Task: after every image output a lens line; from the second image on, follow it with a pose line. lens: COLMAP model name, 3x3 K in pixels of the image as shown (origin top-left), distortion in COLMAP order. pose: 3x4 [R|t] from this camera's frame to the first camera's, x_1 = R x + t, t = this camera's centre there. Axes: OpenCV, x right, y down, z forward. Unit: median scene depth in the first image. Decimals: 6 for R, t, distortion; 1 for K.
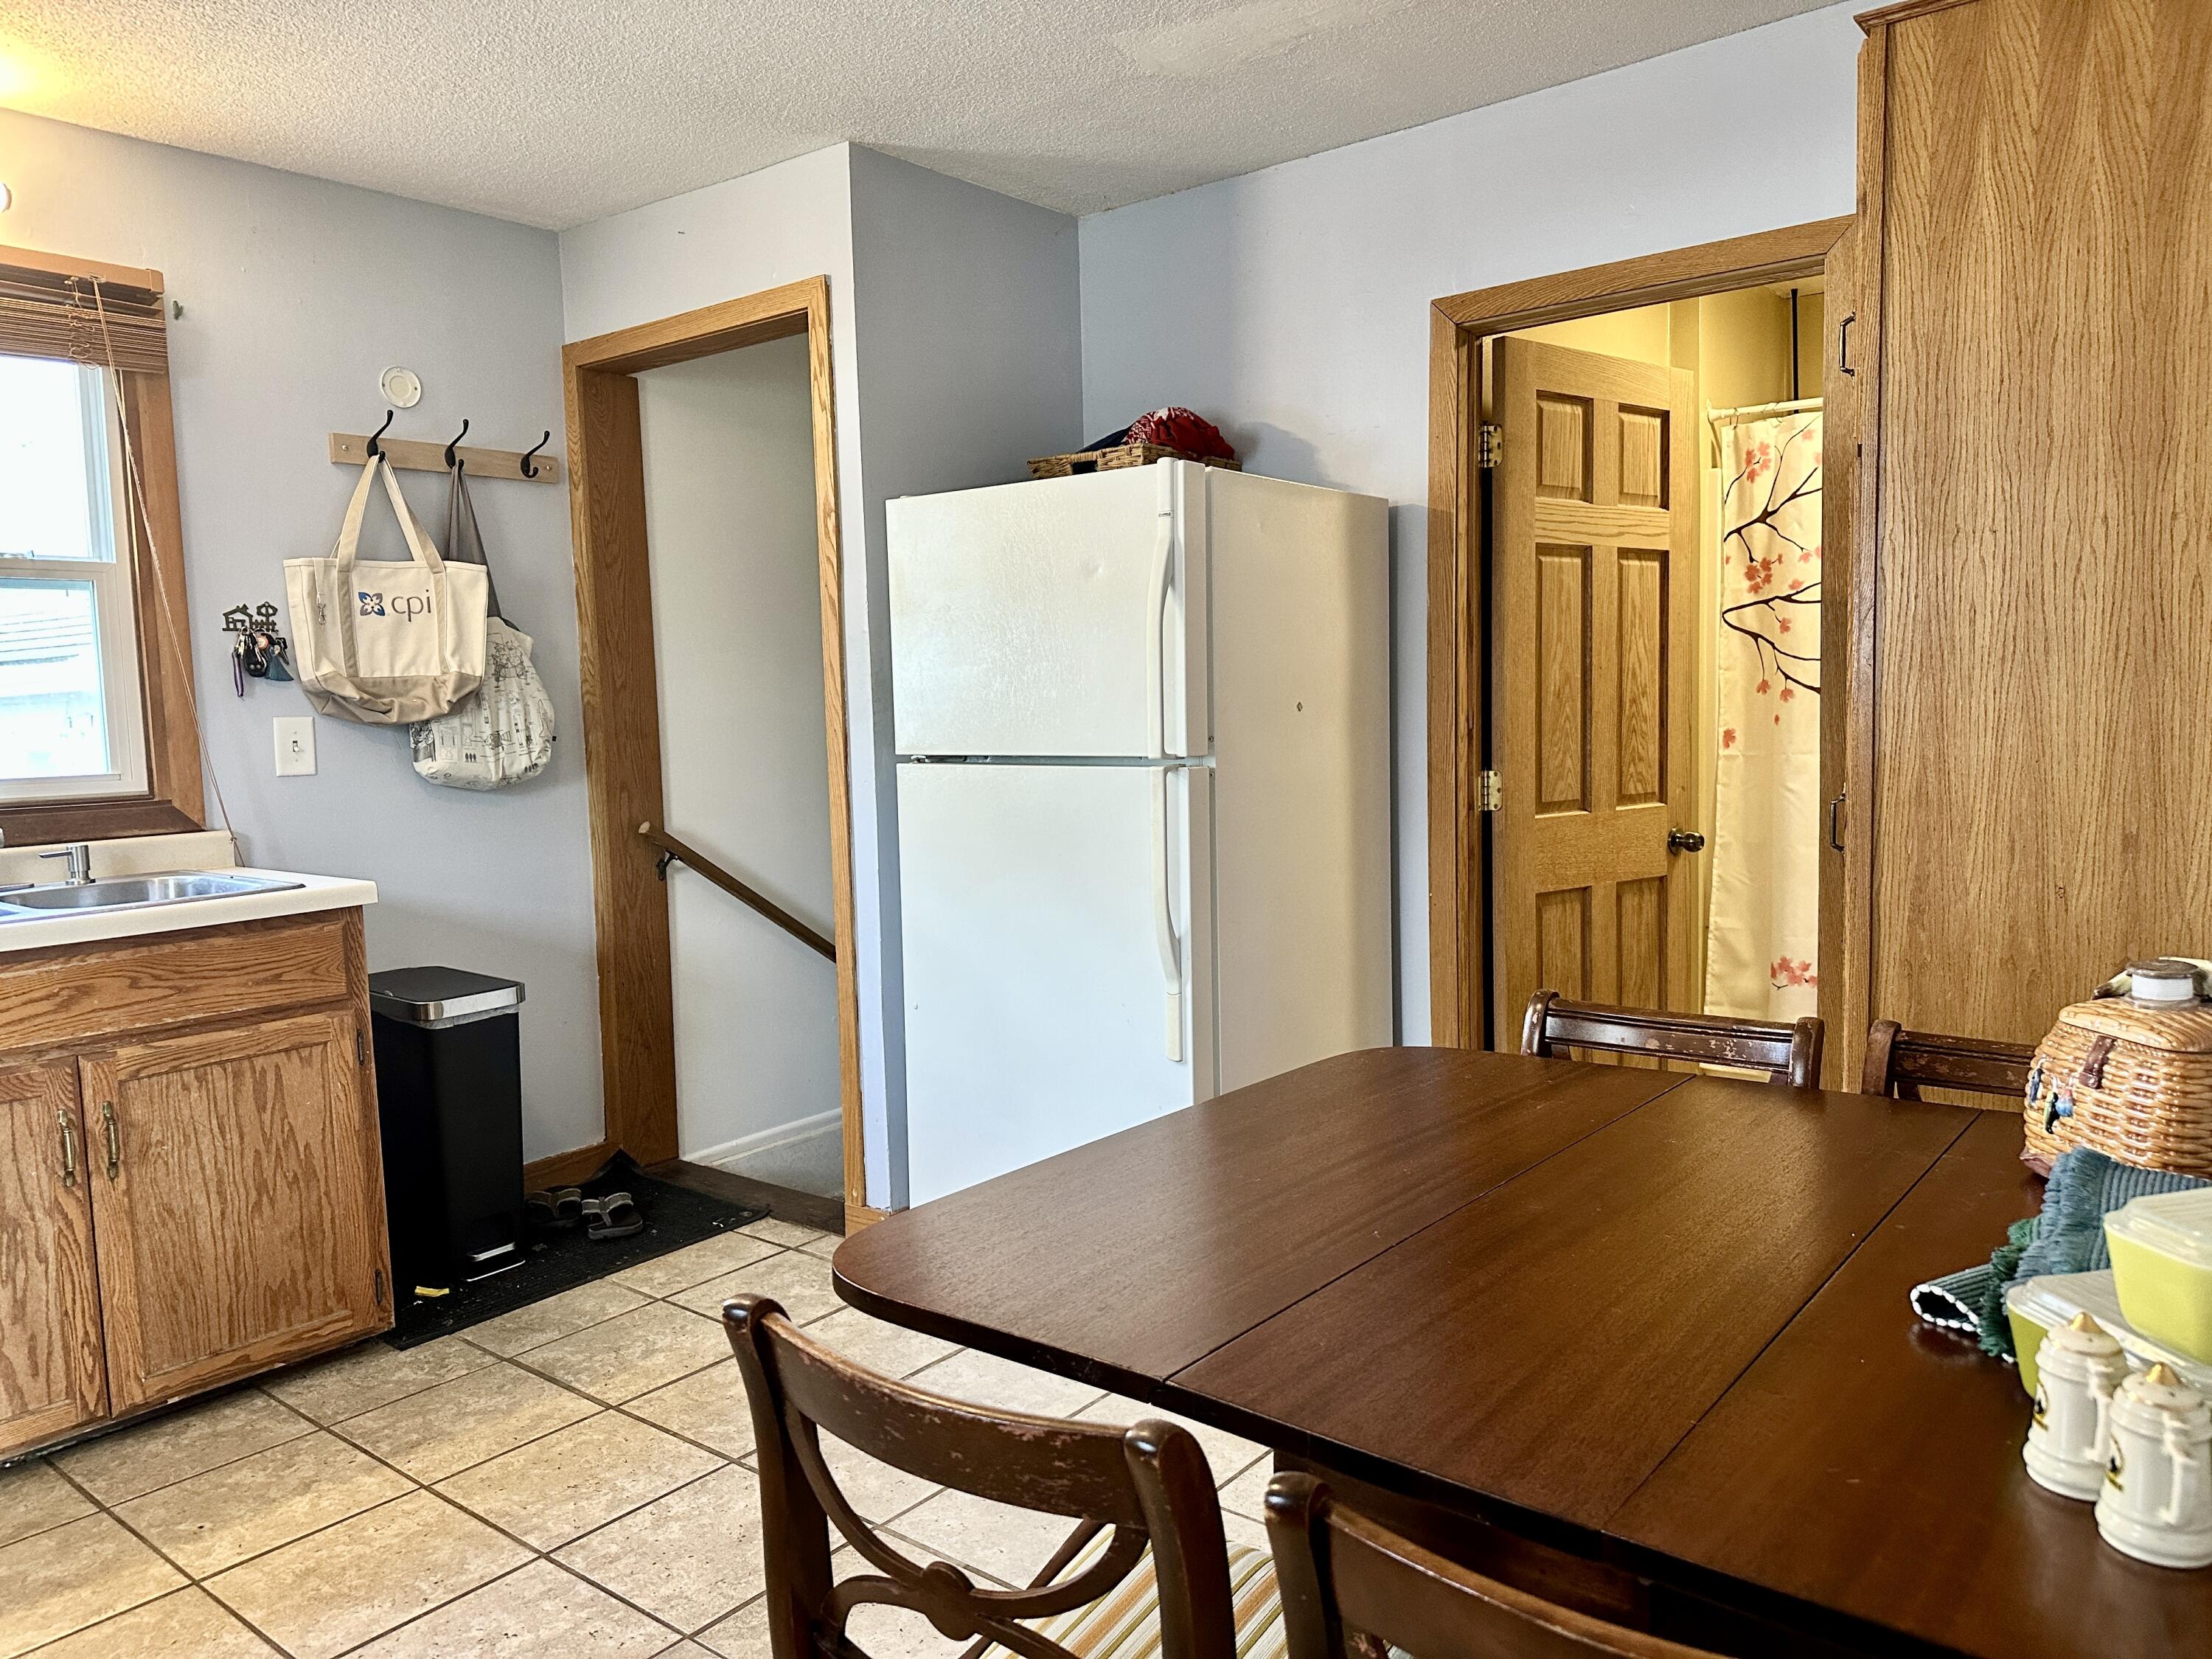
lens RADIAL K [[1542.4, 0, 1106.5], [0, 1542.4, 840.7], [0, 0, 1]] dist [0.006962, -0.019505]
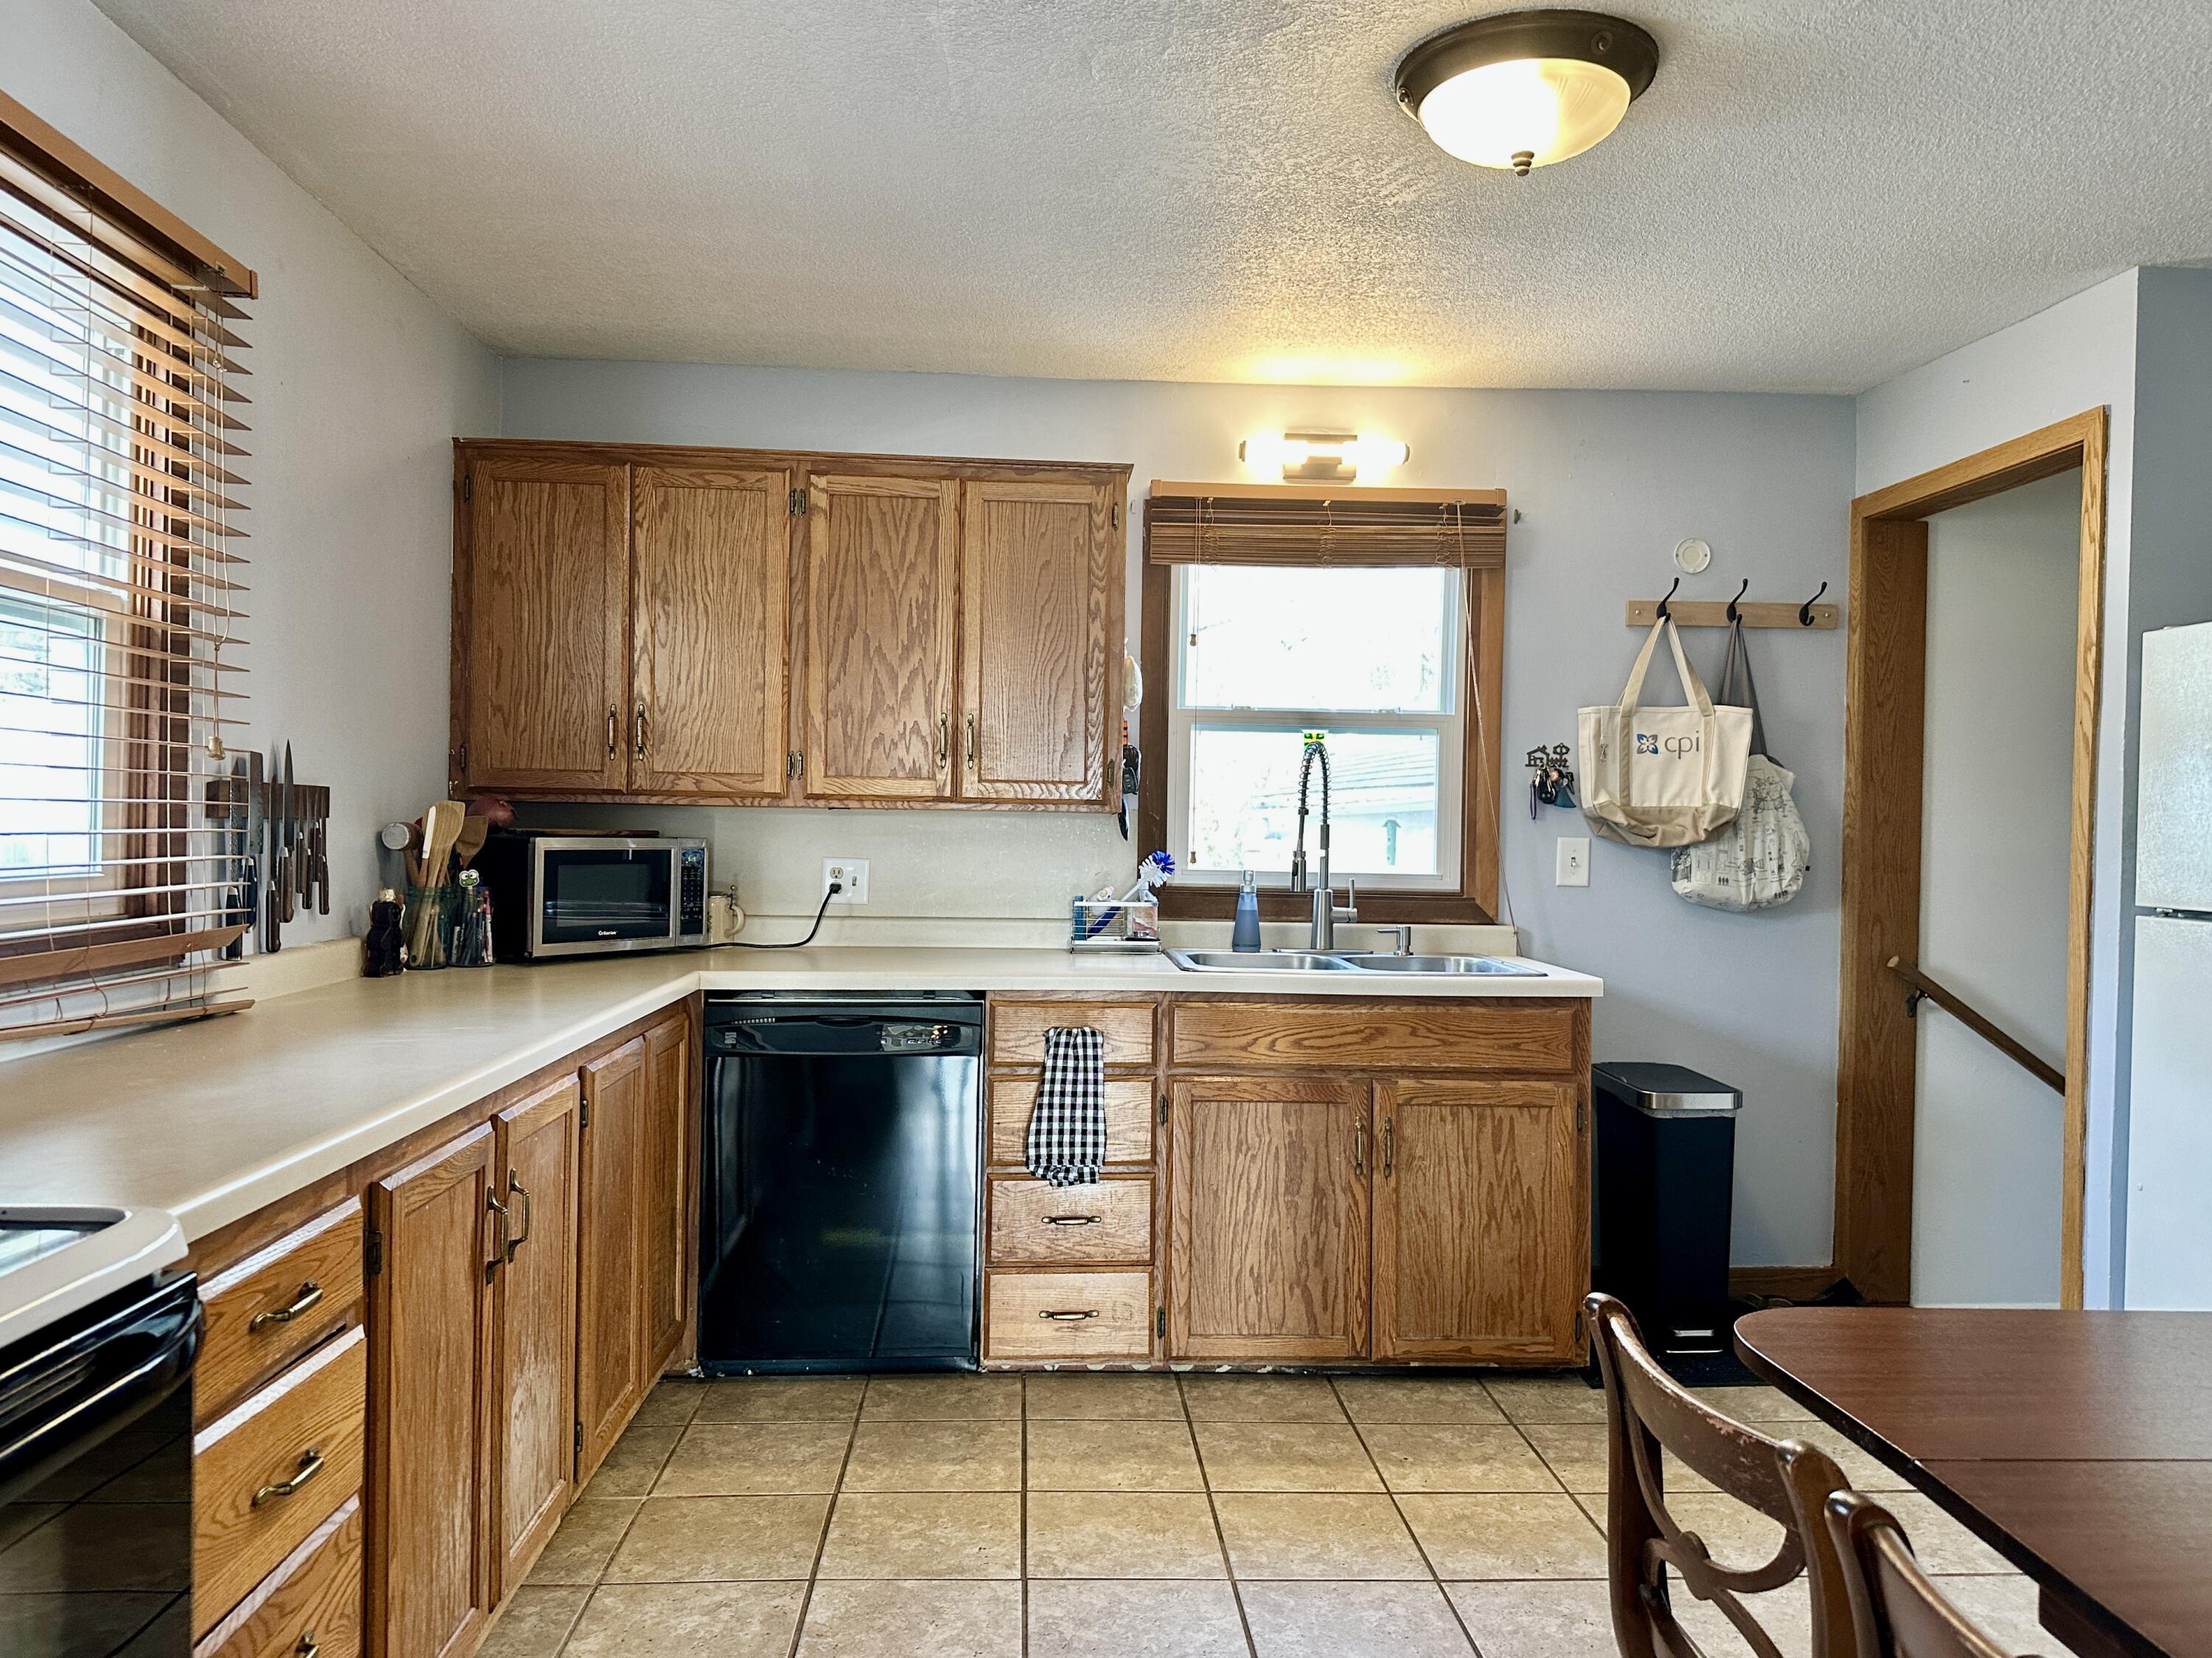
lens RADIAL K [[1564.0, 0, 1097.5], [0, 1564.0, 817.0], [0, 0, 1]] dist [0.022388, -0.029973]
pose [[0.654104, 0.033072, -0.755681, 0.154888], [-0.105258, 0.993303, -0.047638, 0.001218], [0.749045, 0.110702, 0.653205, -0.079494]]
